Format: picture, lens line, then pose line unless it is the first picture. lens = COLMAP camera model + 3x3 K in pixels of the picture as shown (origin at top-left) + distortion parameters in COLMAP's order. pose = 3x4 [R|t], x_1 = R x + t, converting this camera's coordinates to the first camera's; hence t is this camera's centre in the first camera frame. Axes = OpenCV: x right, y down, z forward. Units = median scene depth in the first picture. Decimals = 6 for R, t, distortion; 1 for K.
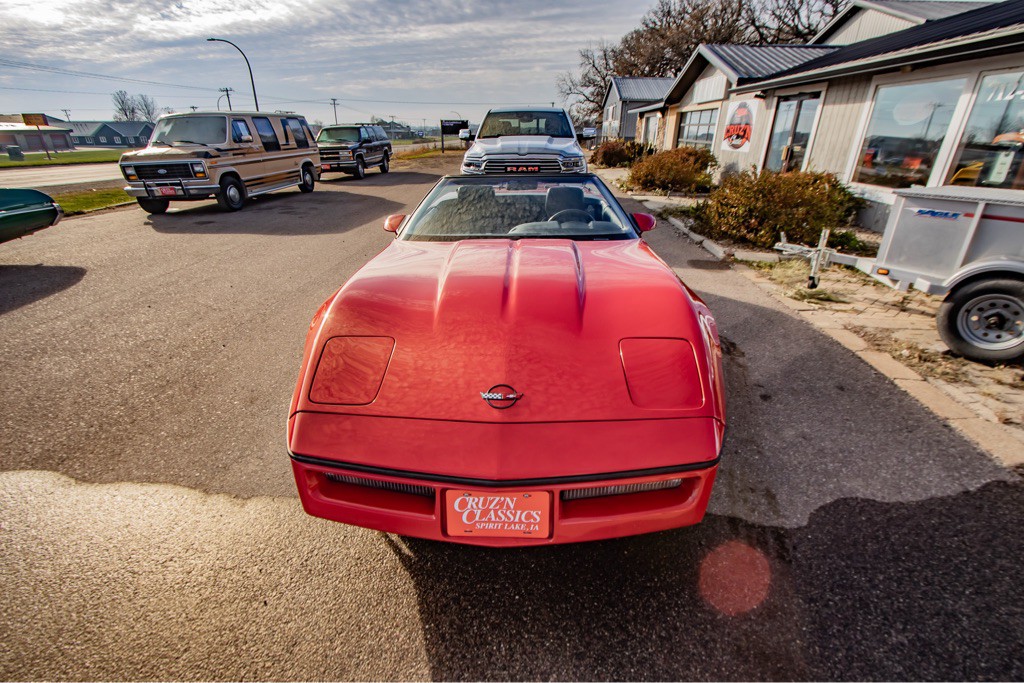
lens RADIAL K [[470.5, 0, 502.5], [0, 470.5, 347.9], [0, 0, 1]] dist [-0.022778, 0.003706]
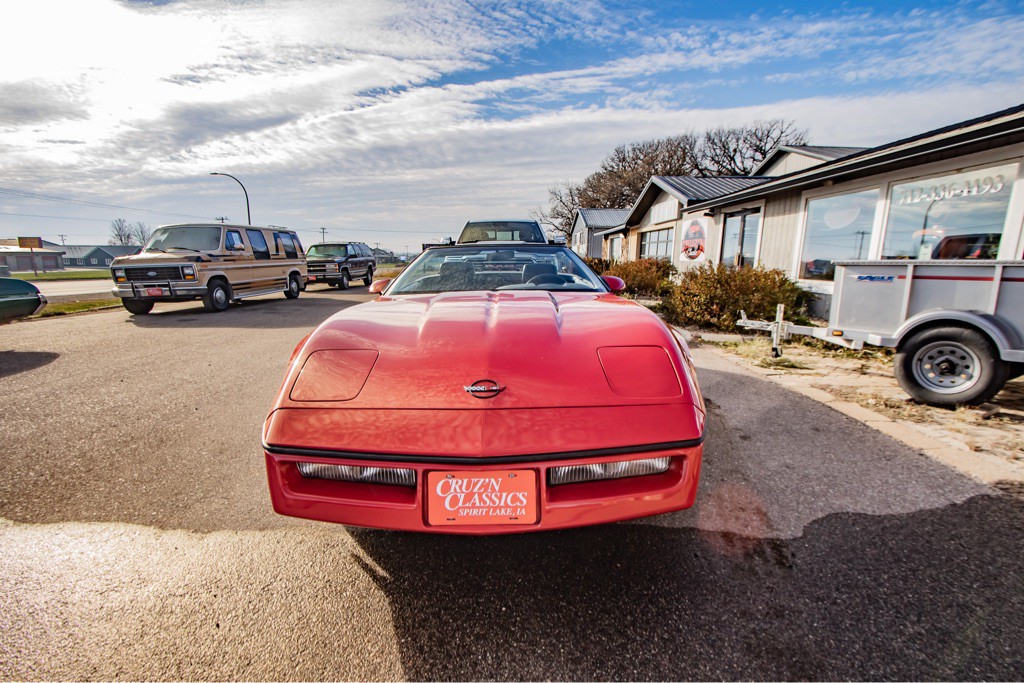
lens RADIAL K [[470.5, 0, 502.7], [0, 470.5, 349.1], [0, 0, 1]] dist [-0.022778, 0.003706]
pose [[0.998857, -0.002870, 0.047713, -0.006601], [0.014411, 0.969832, -0.243348, 0.141769], [-0.045575, 0.243757, 0.968765, 0.000081]]
